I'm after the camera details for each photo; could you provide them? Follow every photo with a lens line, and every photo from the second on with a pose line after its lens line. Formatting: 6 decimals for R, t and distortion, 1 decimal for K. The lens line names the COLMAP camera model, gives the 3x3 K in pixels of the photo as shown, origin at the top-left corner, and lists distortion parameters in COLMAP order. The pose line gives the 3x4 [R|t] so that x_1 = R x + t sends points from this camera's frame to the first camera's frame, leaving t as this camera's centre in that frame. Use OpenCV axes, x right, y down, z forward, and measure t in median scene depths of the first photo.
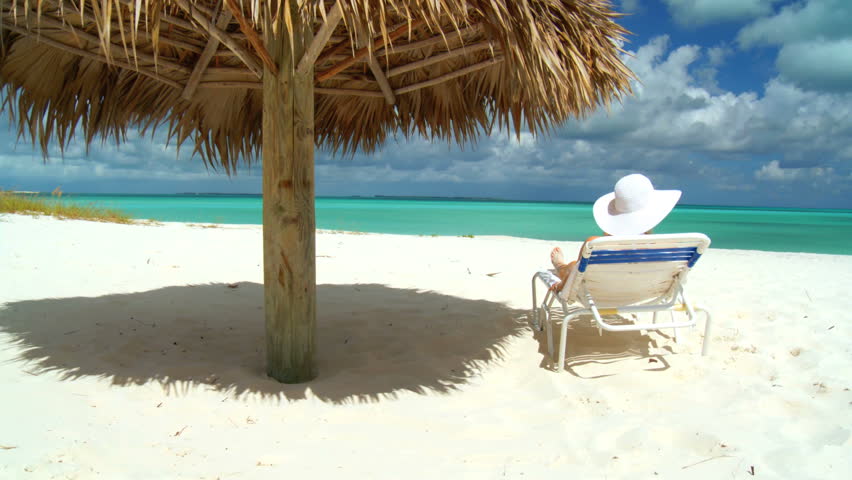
lens RADIAL K [[724.5, 0, 426.3], [0, 724.5, 255.5], [0, 0, 1]] dist [-0.204601, 0.196470]
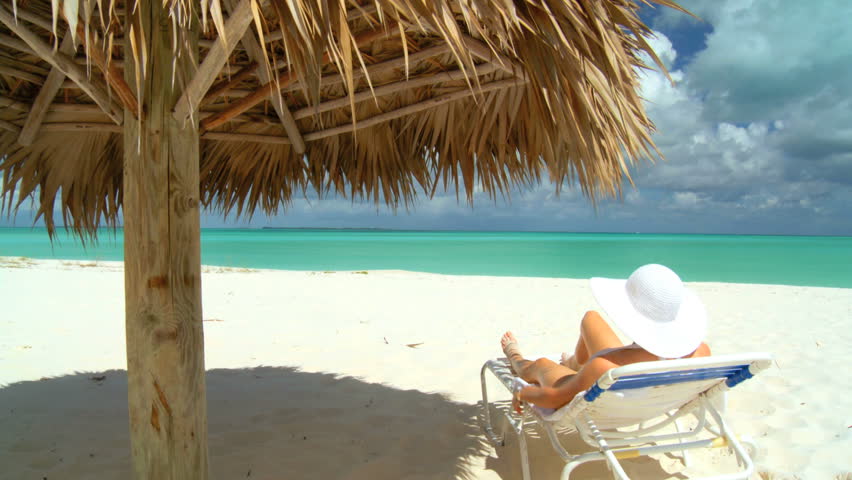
lens RADIAL K [[724.5, 0, 426.3], [0, 724.5, 255.5], [0, 0, 1]] dist [-0.204601, 0.196470]
pose [[0.988254, -0.014139, 0.152167, -0.036397], [0.020558, 0.998960, -0.040693, -0.071112], [-0.151434, 0.043343, 0.987517, 0.233478]]
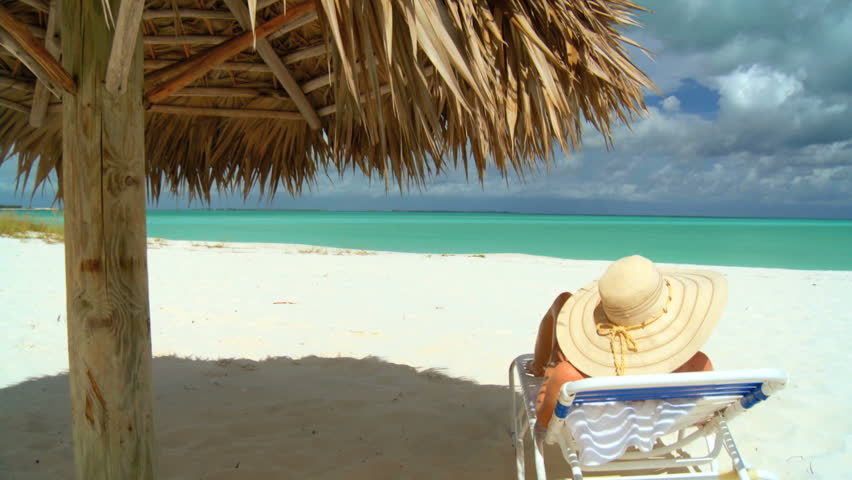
lens RADIAL K [[724.5, 0, 426.3], [0, 724.5, 255.5], [0, 0, 1]] dist [-0.204601, 0.196470]
pose [[0.999736, -0.005163, -0.022400, 0.087769], [0.004714, 0.999788, -0.020022, -0.072963], [0.022498, 0.019911, 0.999549, 0.299601]]
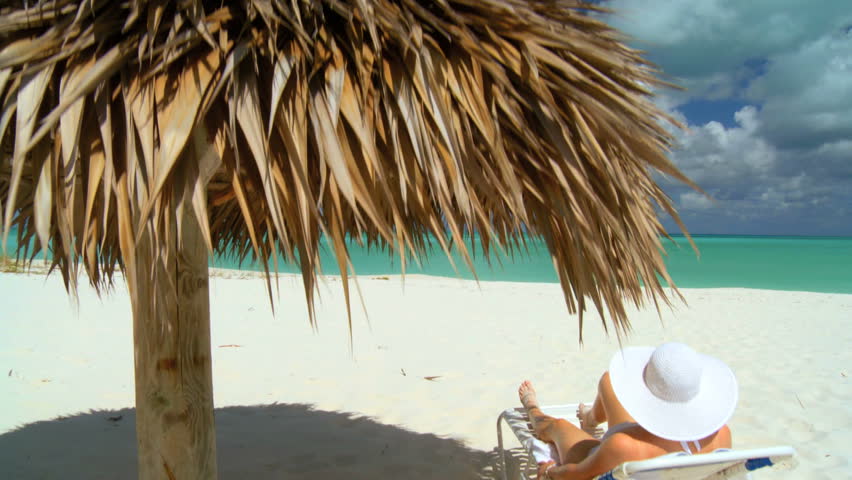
lens RADIAL K [[724.5, 0, 426.3], [0, 724.5, 255.5], [0, 0, 1]] dist [-0.204601, 0.196470]
pose [[0.992319, -0.011868, 0.123135, -0.027767], [0.017235, 0.998943, -0.042611, -0.129941], [-0.122499, 0.044406, 0.991475, 0.241256]]
